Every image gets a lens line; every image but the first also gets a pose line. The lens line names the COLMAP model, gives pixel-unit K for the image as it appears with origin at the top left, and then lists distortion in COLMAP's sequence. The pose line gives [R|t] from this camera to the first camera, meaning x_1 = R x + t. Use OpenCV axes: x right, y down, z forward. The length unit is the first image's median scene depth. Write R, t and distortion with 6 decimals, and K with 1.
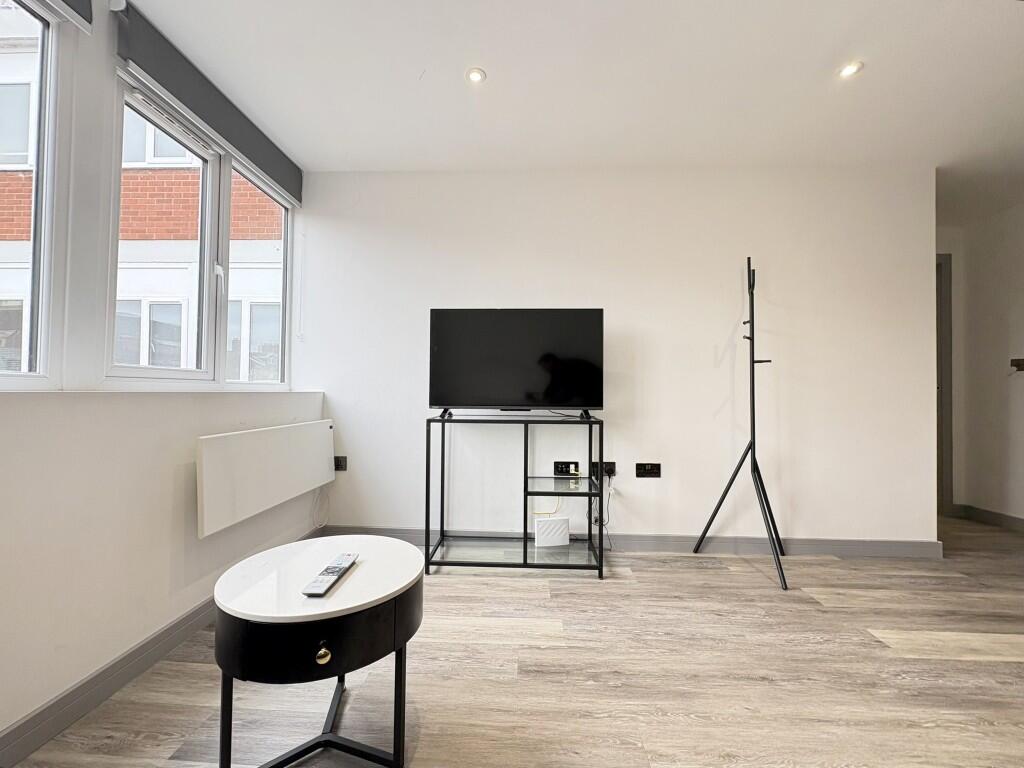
lens RADIAL K [[421.7, 0, 512.0], [0, 421.7, 384.0], [0, 0, 1]] dist [-0.001518, -0.000186]
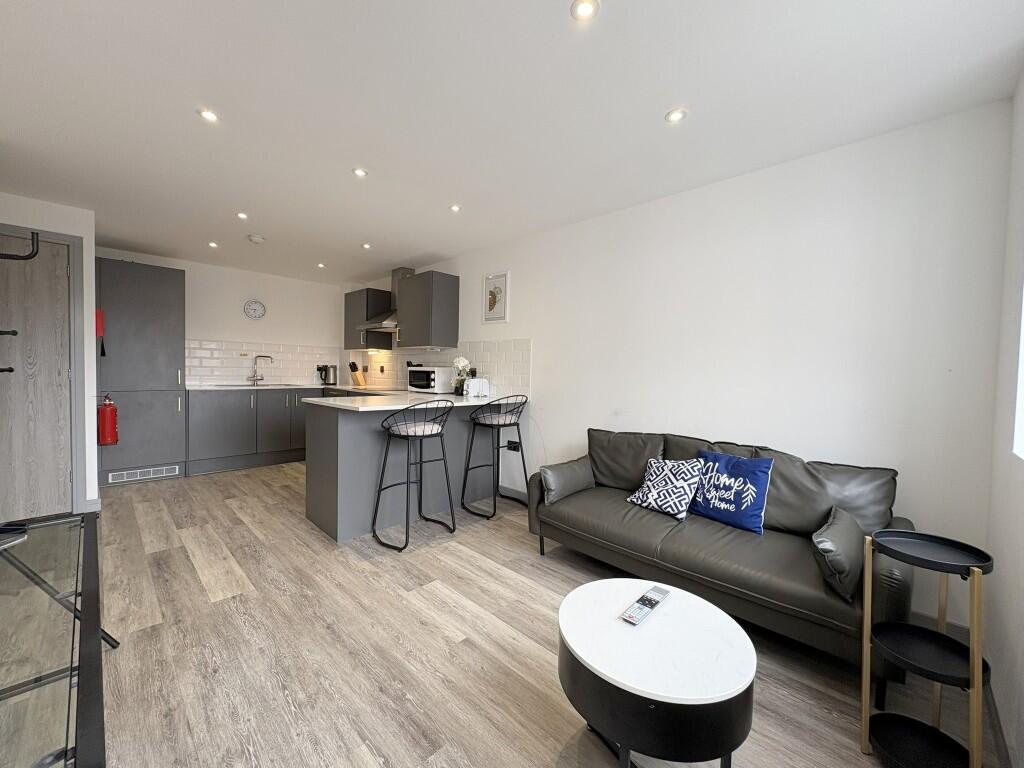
lens RADIAL K [[410.2, 0, 512.0], [0, 410.2, 384.0], [0, 0, 1]] dist [-0.001585, -0.000138]
pose [[-0.738083, -0.051725, 0.672724, -0.633900], [-0.041672, 0.998648, 0.031064, -0.129297], [-0.673422, -0.005106, -0.739241, 1.506741]]
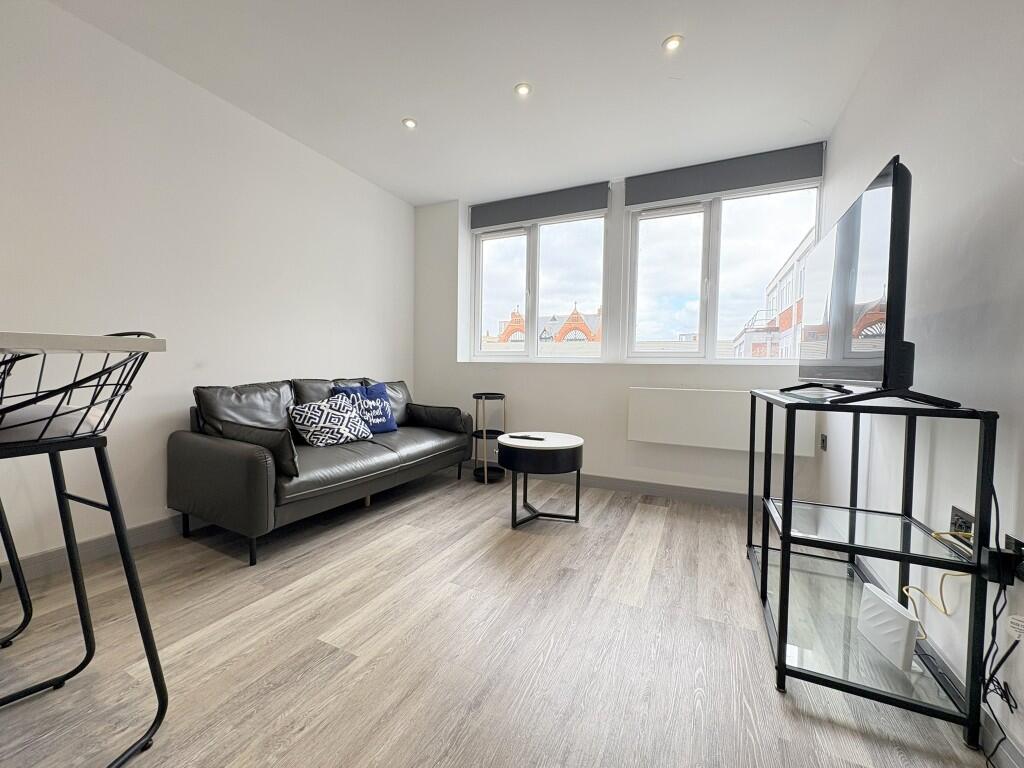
lens RADIAL K [[410.2, 0, 512.0], [0, 410.2, 384.0], [0, 0, 1]] dist [-0.001585, -0.000138]
pose [[-0.385691, 0.014278, -0.922518, 1.213938], [-0.004158, 0.999843, 0.017213, 0.088752], [0.922619, 0.010474, -0.385571, 1.289445]]
